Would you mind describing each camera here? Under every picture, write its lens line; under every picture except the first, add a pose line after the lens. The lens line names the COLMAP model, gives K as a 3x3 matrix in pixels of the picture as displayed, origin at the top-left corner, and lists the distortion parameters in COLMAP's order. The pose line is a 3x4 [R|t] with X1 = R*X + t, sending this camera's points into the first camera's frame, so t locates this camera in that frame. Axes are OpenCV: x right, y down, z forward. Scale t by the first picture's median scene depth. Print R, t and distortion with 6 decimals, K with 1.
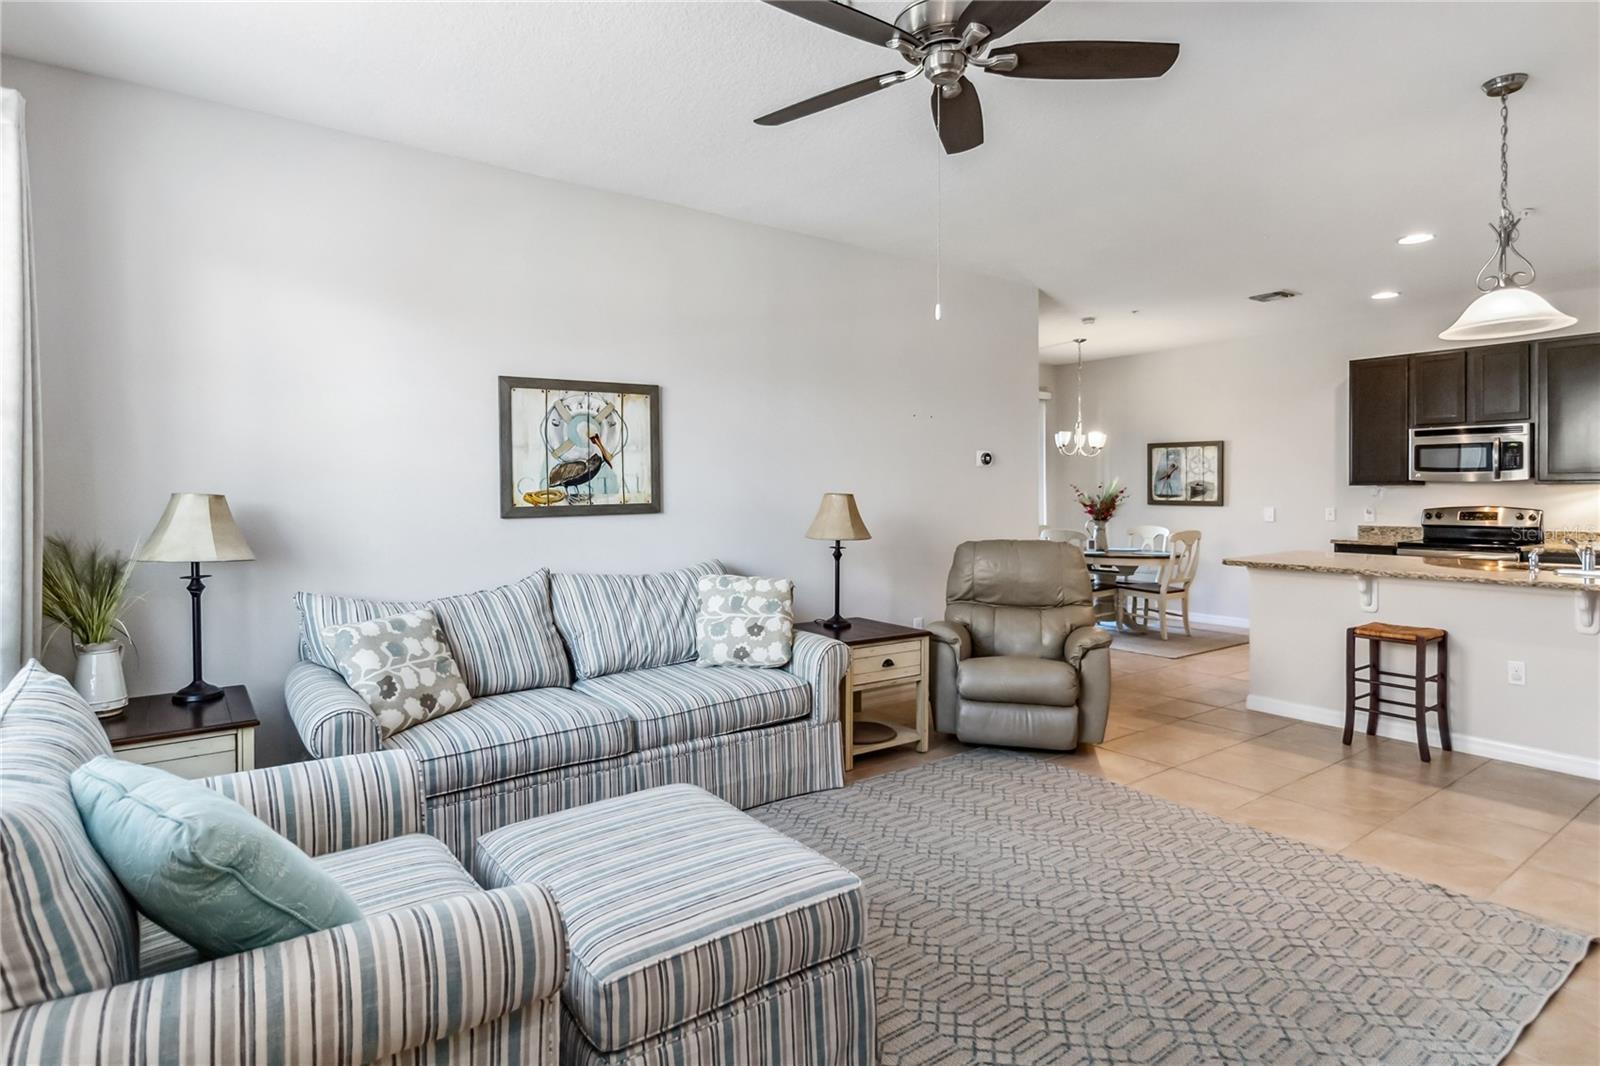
lens RADIAL K [[856.9, 0, 788.8], [0, 856.9, 492.2], [0, 0, 1]] dist [0.000702, -0.002889]
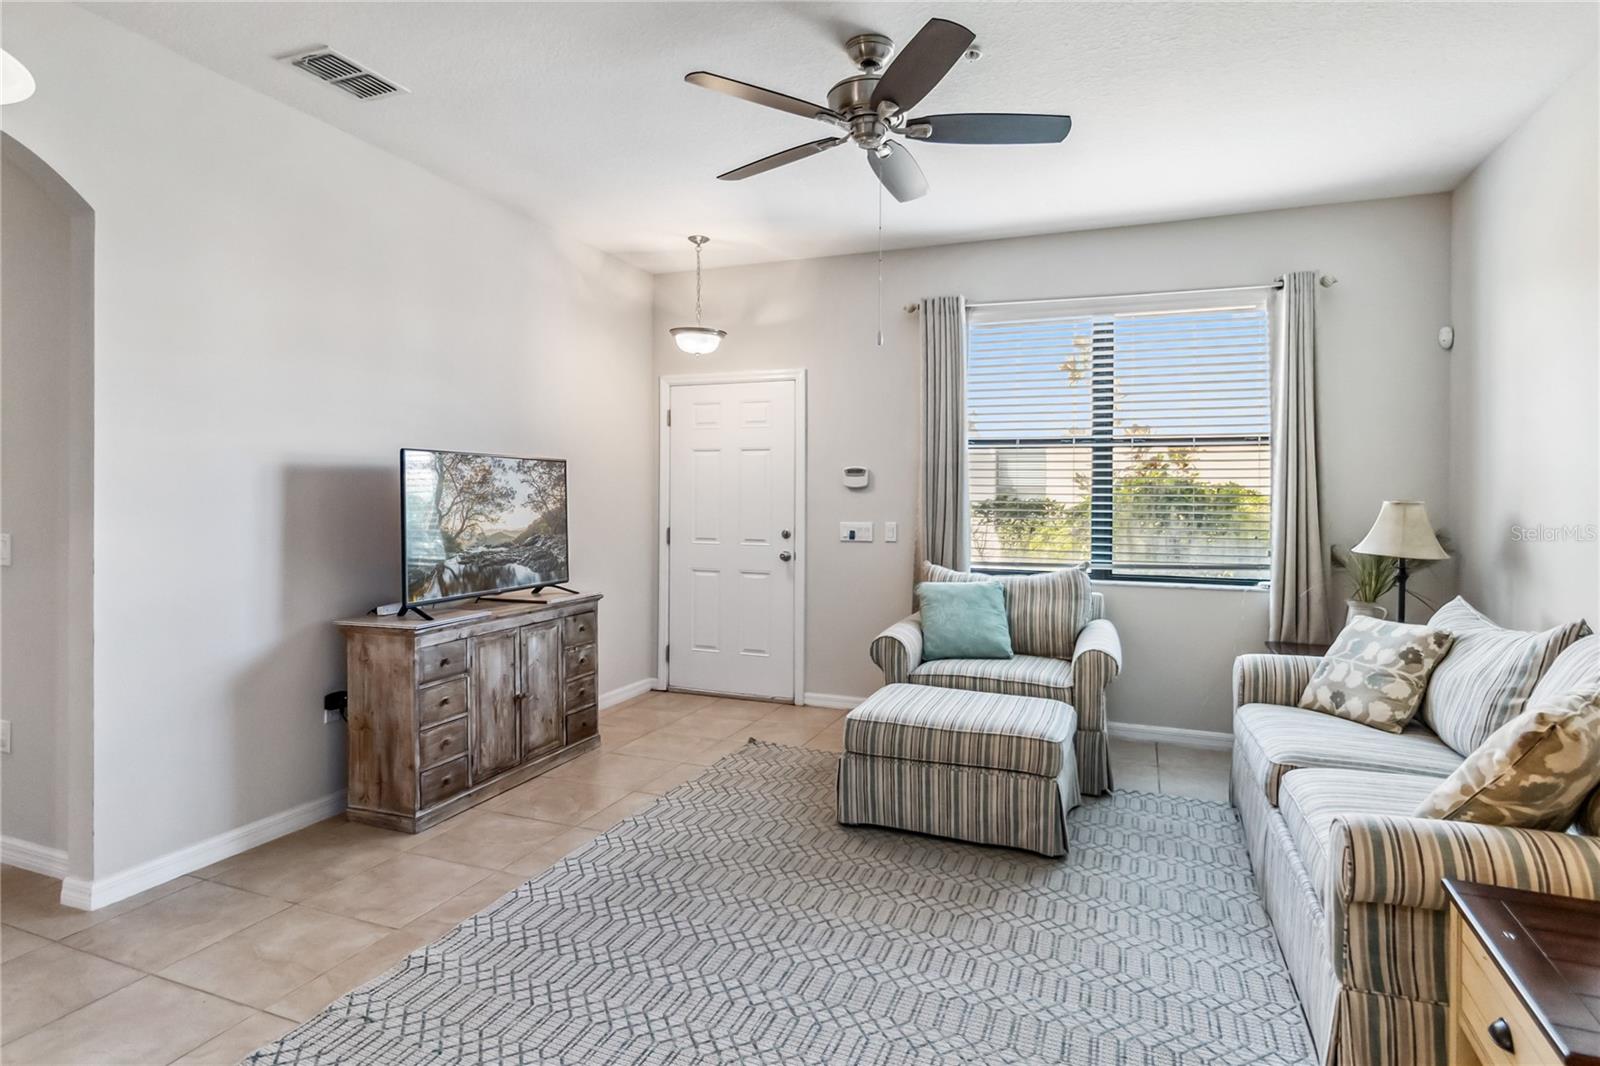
lens RADIAL K [[856.9, 0, 789.9], [0, 856.9, 494.5], [0, 0, 1]] dist [0.000702, -0.002889]
pose [[-0.854147, -0.002001, -0.520029, 0.347812], [-0.003059, 0.999995, 0.001177, -0.002688], [0.520023, 0.002596, -0.854148, 0.765470]]
